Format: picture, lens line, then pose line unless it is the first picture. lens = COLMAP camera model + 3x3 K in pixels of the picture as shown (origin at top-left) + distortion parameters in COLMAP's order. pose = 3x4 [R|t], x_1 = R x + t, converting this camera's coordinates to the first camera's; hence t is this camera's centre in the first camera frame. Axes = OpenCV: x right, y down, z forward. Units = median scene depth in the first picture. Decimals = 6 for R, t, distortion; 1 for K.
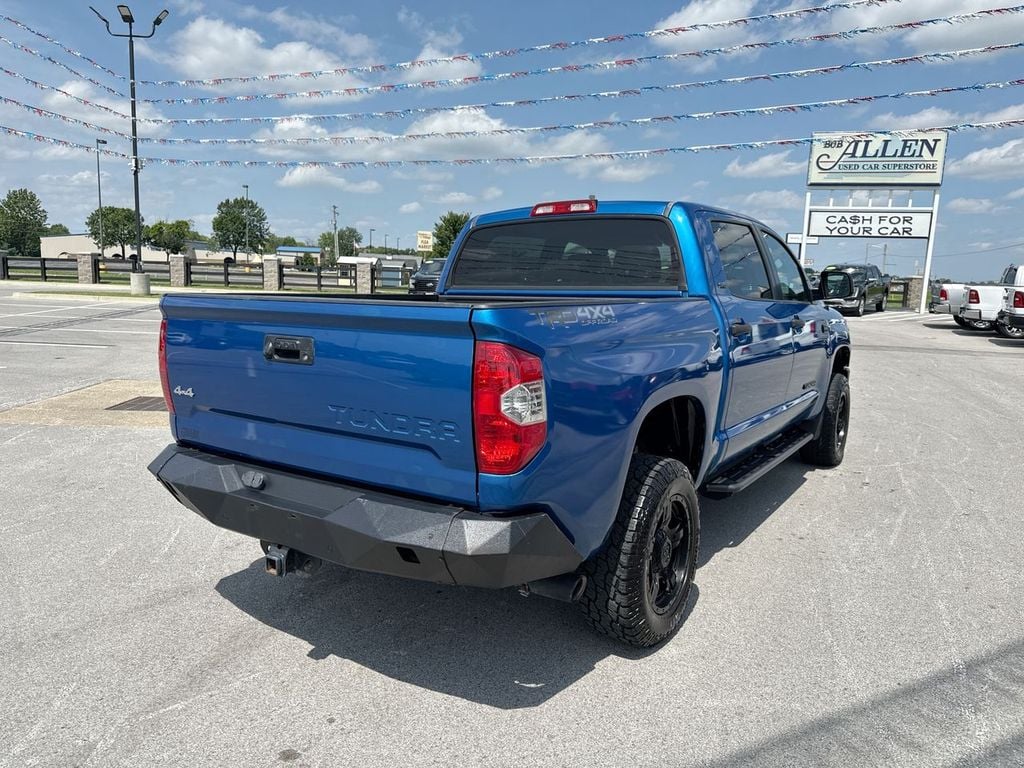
lens RADIAL K [[728.9, 0, 512.0], [0, 728.9, 384.0], [0, 0, 1]] dist [0.011036, -0.000337]
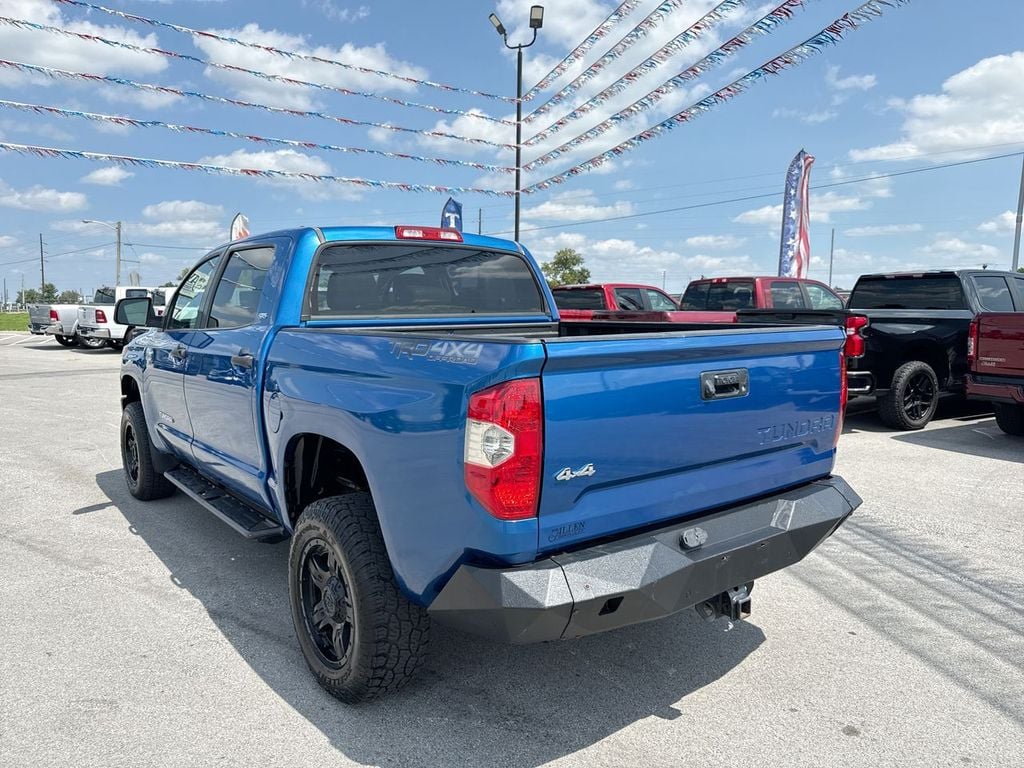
lens RADIAL K [[728.9, 0, 512.0], [0, 728.9, 384.0], [0, 0, 1]] dist [0.011036, -0.000337]
pose [[0.287939, -0.114262, 0.950808, -0.806792], [0.137665, 0.987483, 0.076979, -0.100061], [-0.947702, 0.108727, 0.300064, 0.600211]]
